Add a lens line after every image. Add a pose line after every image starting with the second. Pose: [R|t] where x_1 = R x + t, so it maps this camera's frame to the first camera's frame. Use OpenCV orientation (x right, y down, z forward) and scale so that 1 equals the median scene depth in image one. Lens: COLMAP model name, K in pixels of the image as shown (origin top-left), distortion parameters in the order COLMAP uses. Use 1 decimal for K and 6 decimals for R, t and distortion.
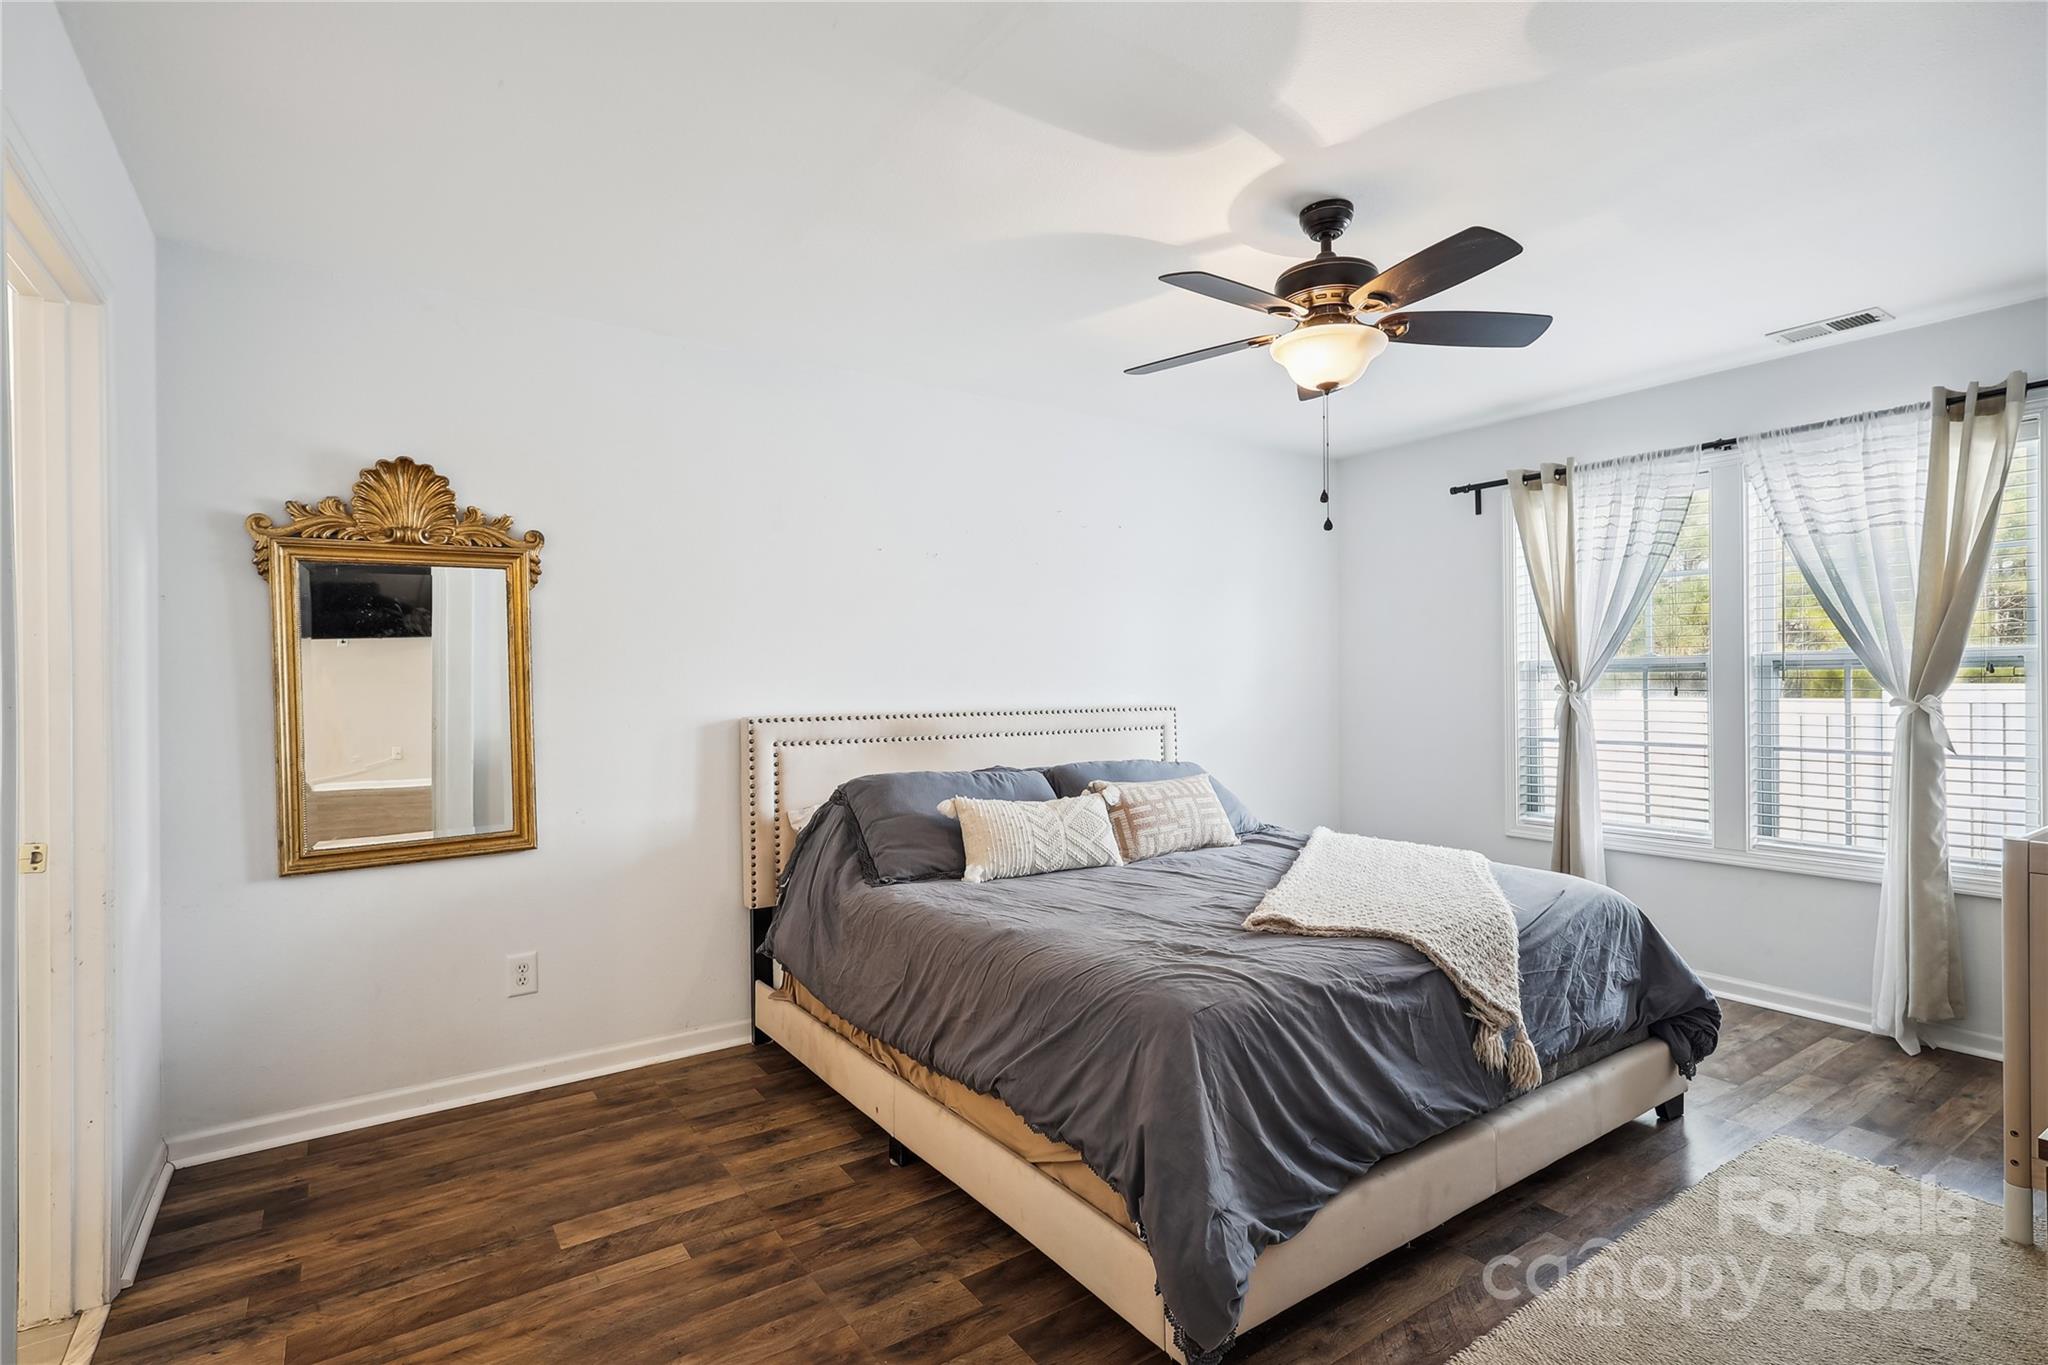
lens RADIAL K [[967.2, 0, 1004.0], [0, 967.2, 676.1], [0, 0, 1]] dist [0.006966, 0.000537]
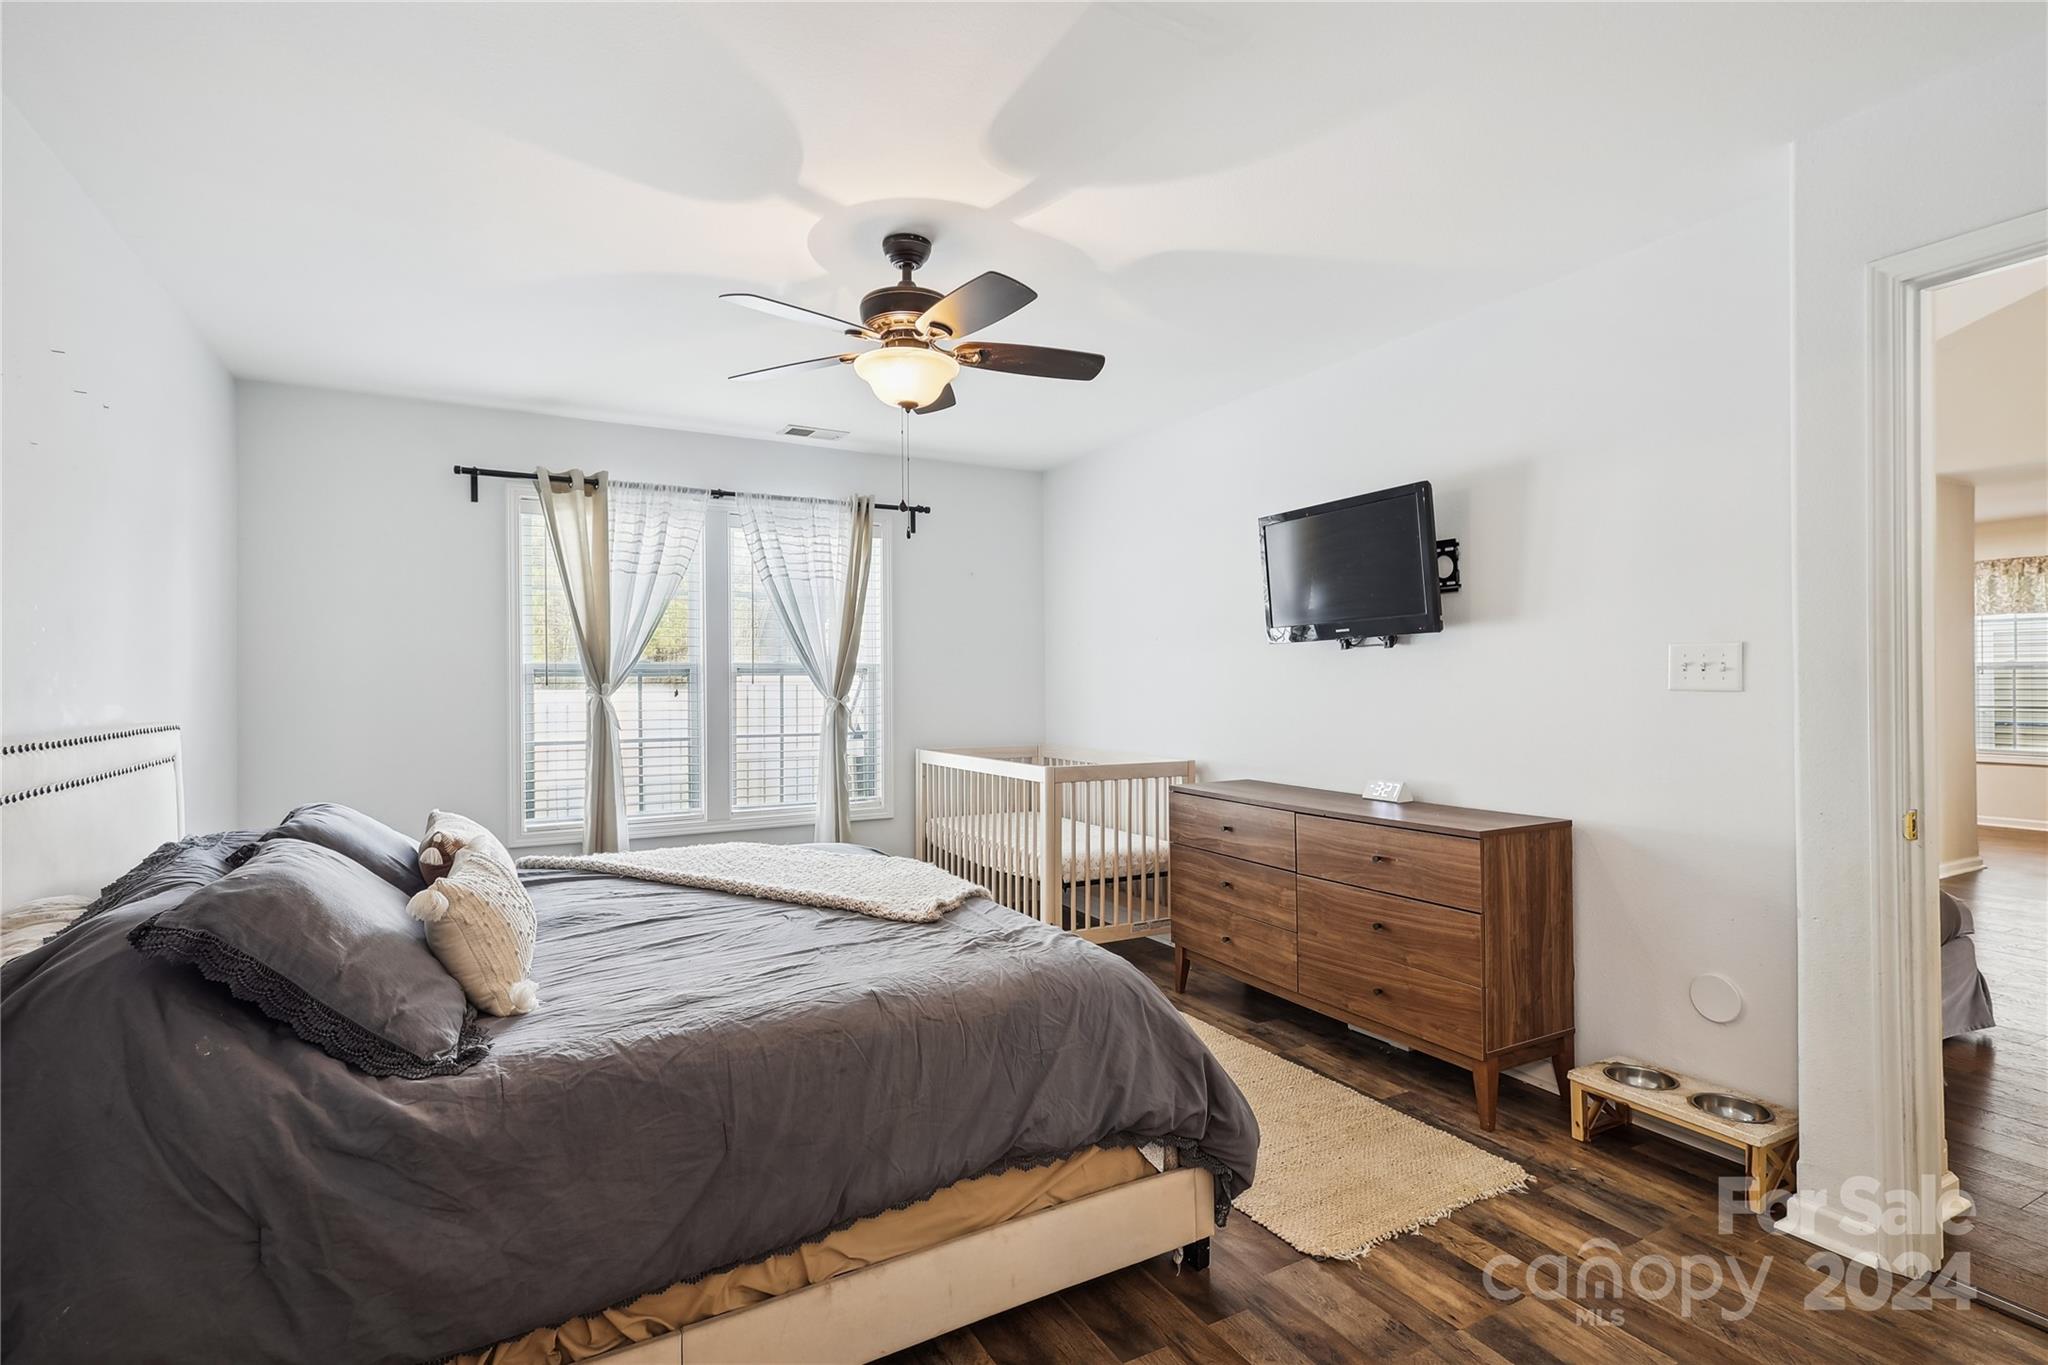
lens RADIAL K [[967.2, 0, 1044.0], [0, 967.2, 681.7], [0, 0, 1]] dist [0.006966, 0.000537]
pose [[0.123081, 0.006331, 0.992376, -0.398730], [-0.004851, 0.999972, -0.005778, 0.005983], [-0.992385, -0.004103, 0.123108, 0.401897]]
